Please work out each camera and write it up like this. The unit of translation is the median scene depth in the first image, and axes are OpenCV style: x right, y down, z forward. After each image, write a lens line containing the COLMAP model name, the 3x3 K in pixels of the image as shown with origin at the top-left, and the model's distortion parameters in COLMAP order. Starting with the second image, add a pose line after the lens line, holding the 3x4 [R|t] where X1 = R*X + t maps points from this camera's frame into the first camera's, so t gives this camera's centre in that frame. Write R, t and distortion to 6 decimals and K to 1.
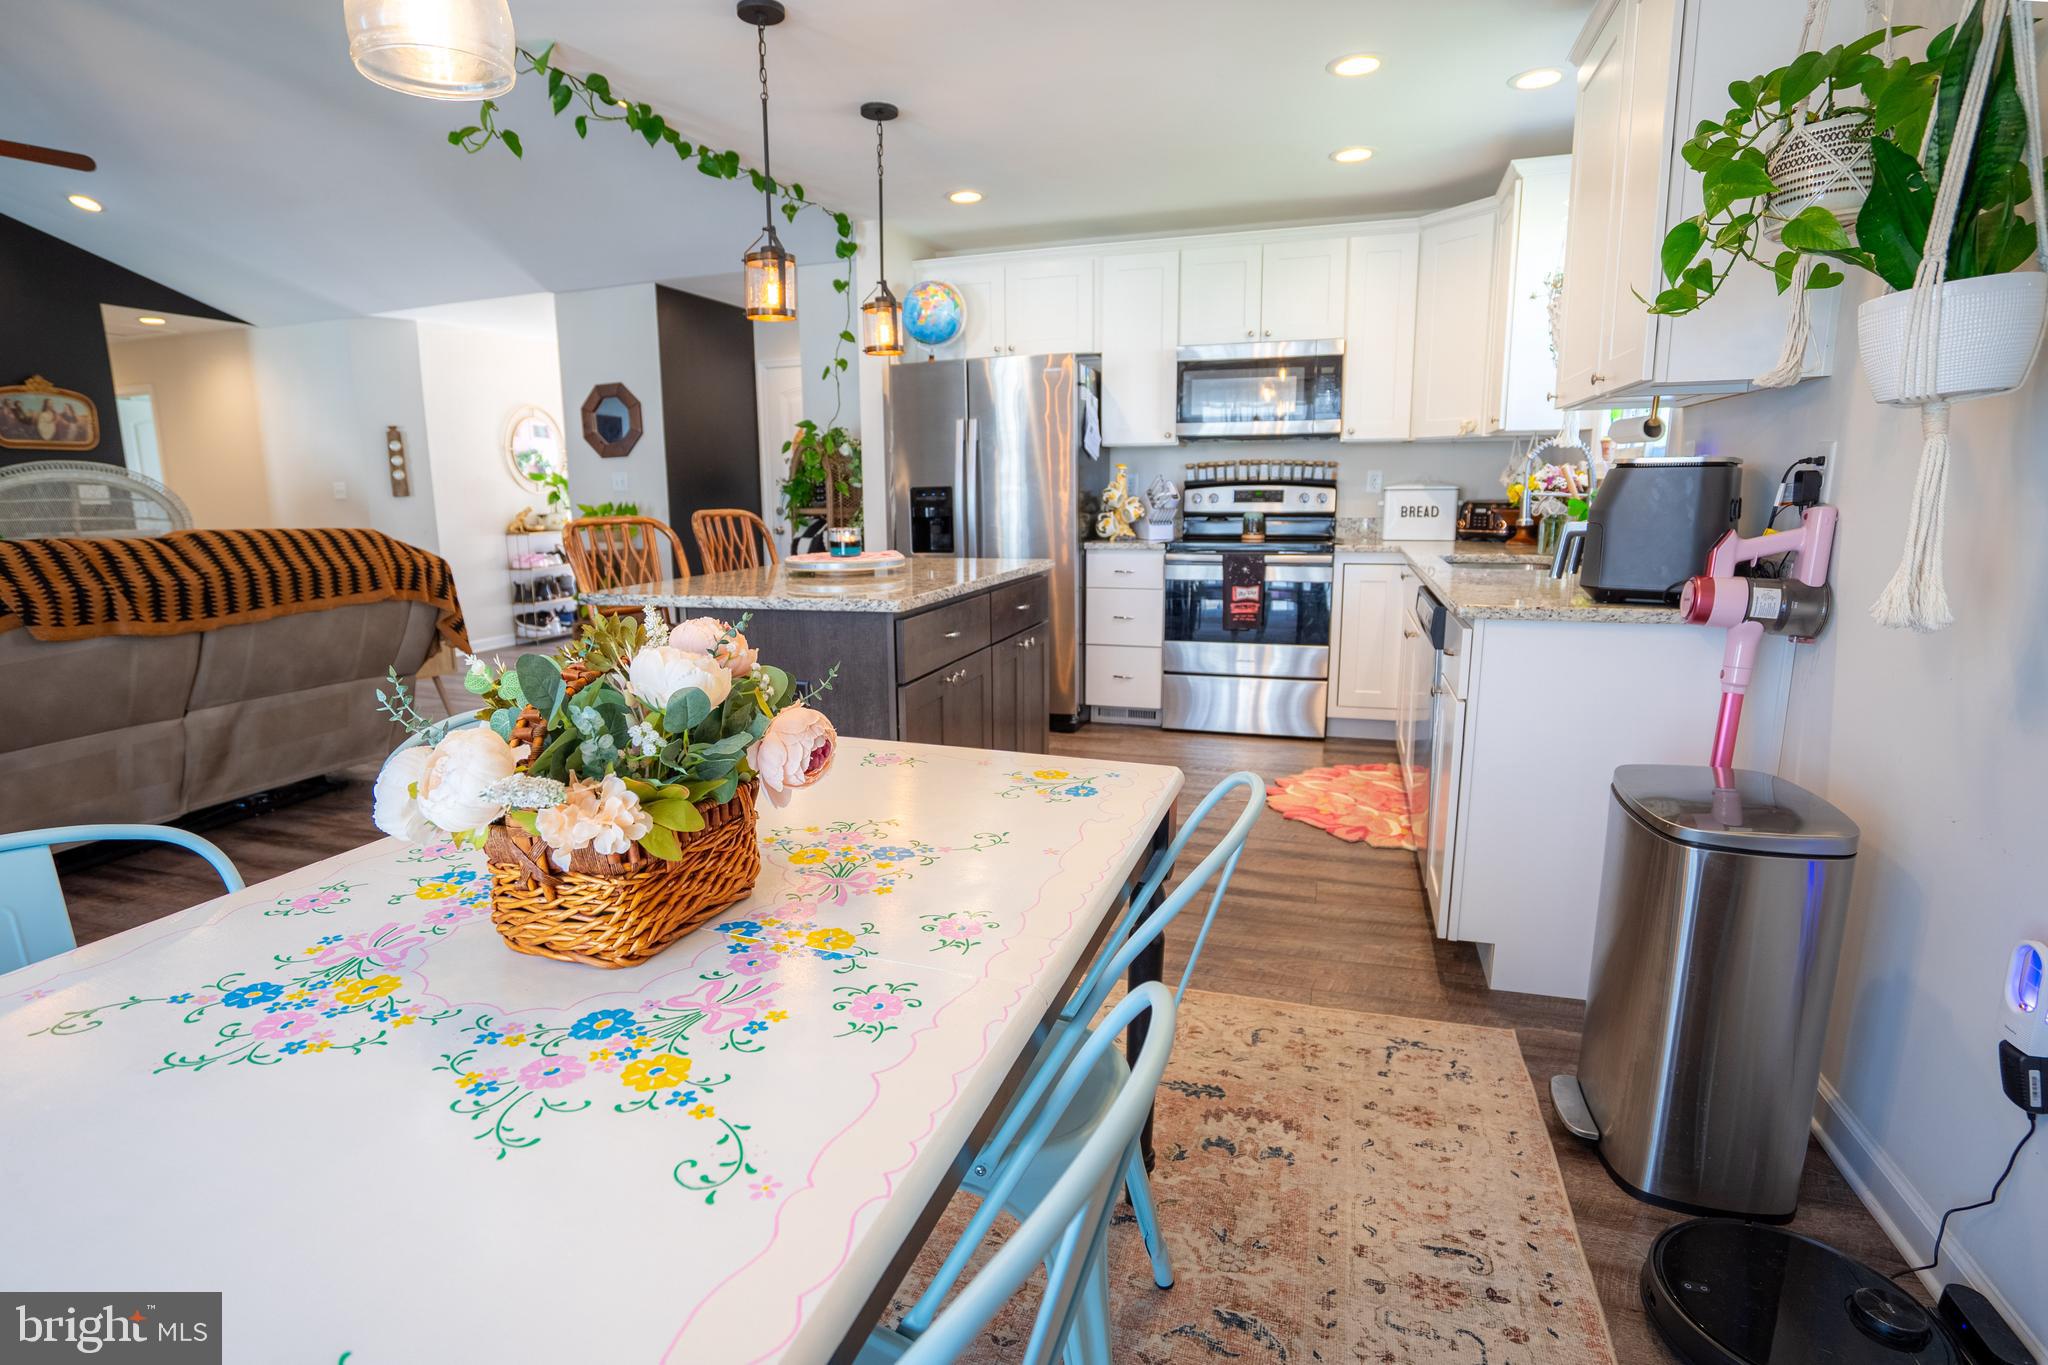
lens RADIAL K [[1033.9, 0, 971.8], [0, 1033.9, 688.8], [0, 0, 1]] dist [-0.067568, 0.034775]
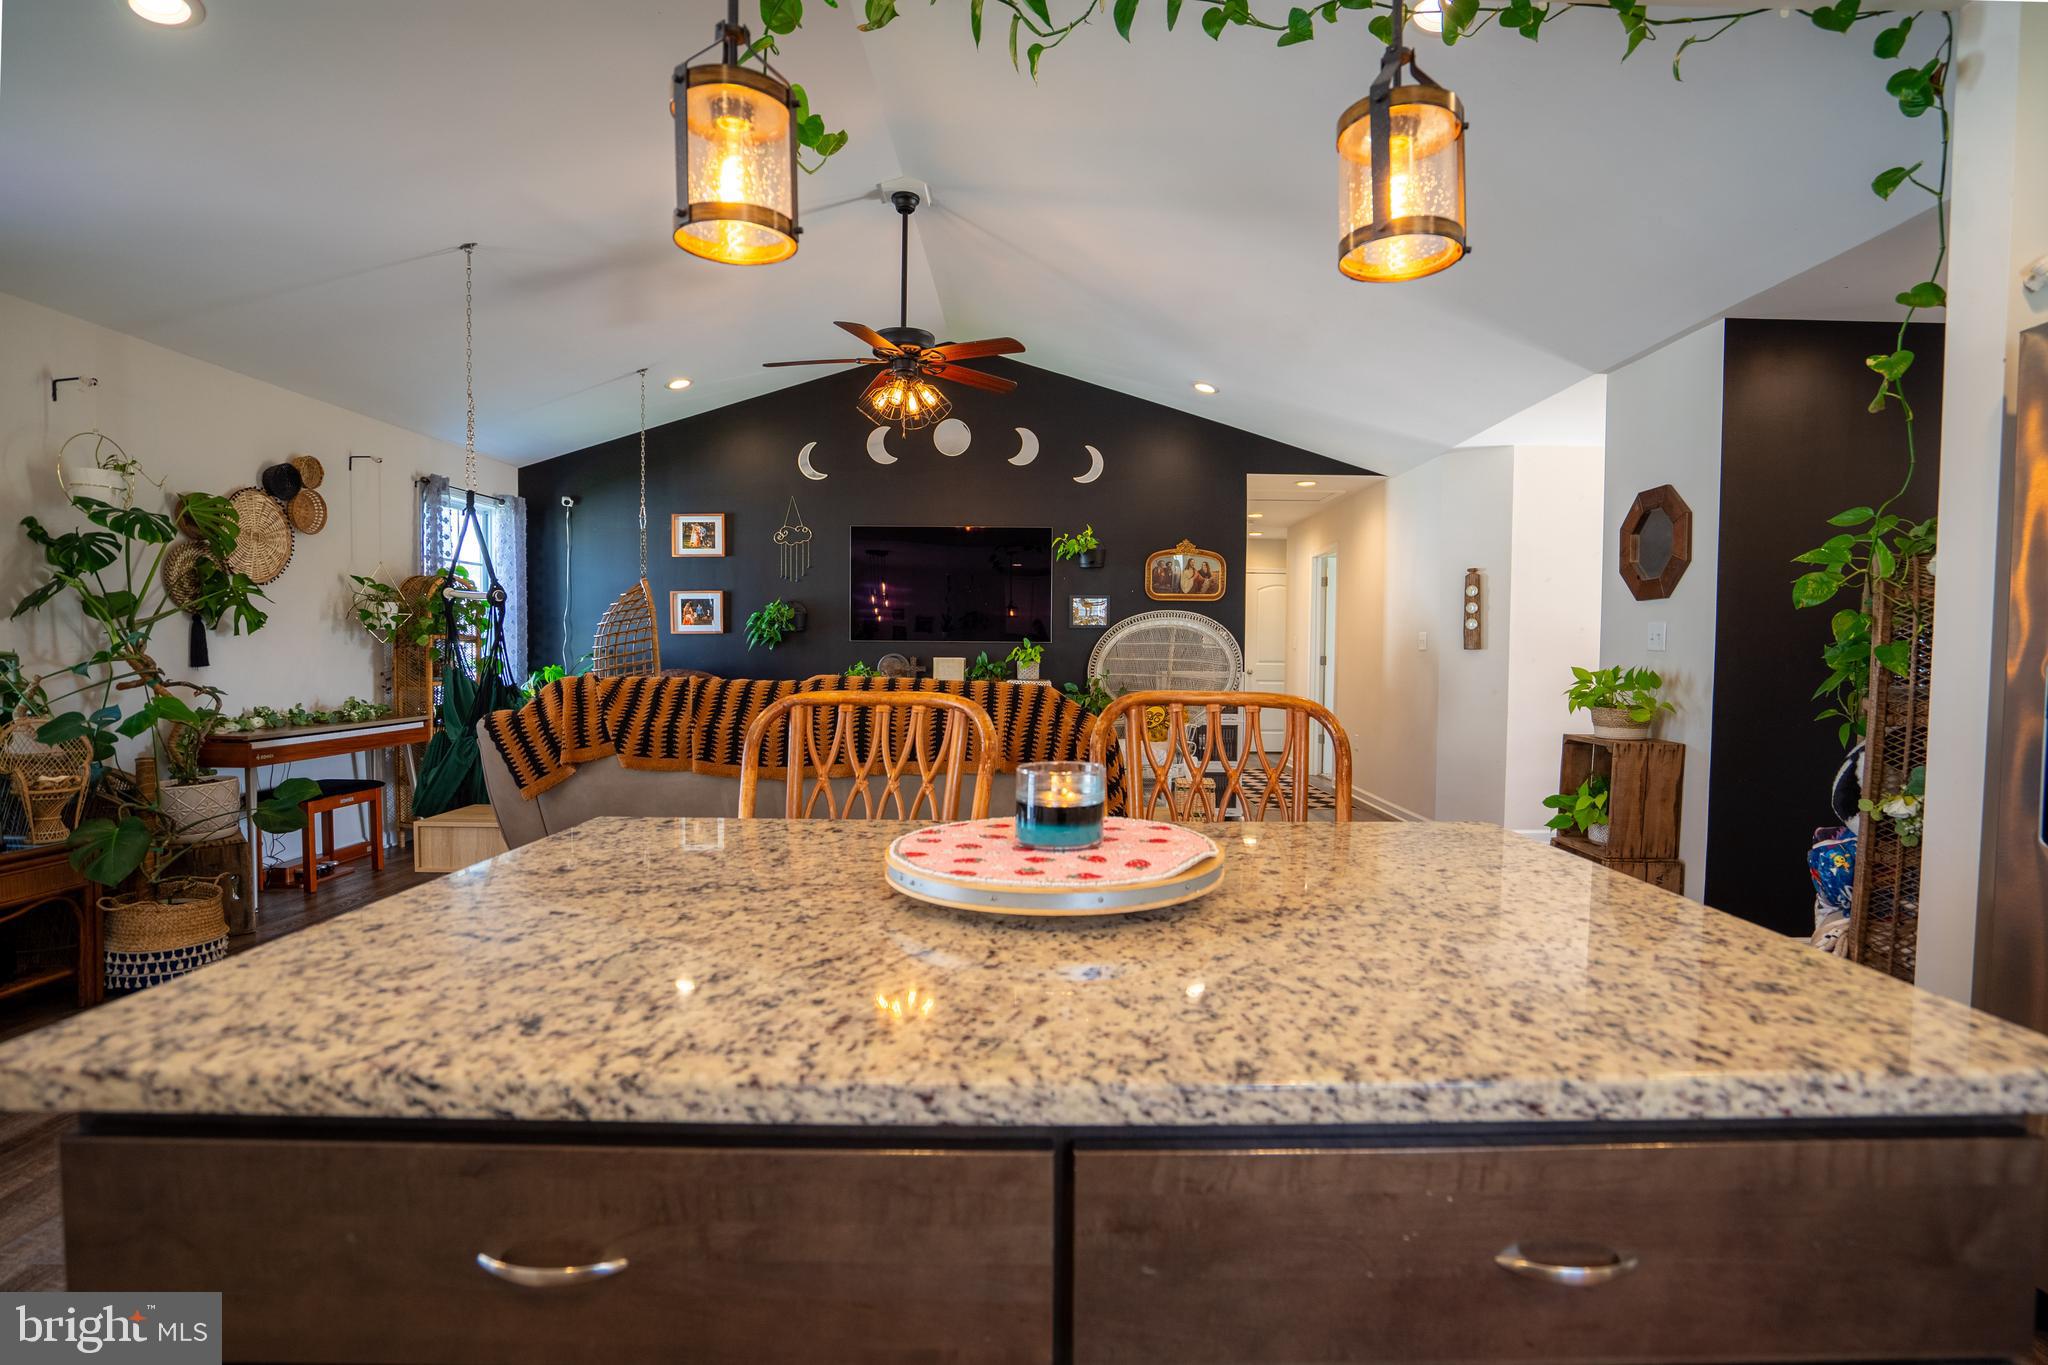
lens RADIAL K [[985.8, 0, 1051.8], [0, 985.8, 695.4], [0, 0, 1]] dist [-0.061519, 0.024207]
pose [[0.348119, 0.062624, -0.935356, 0.125774], [-0.190603, 0.981653, -0.005214, -0.116045], [0.917869, 0.180096, 0.353669, 0.570609]]
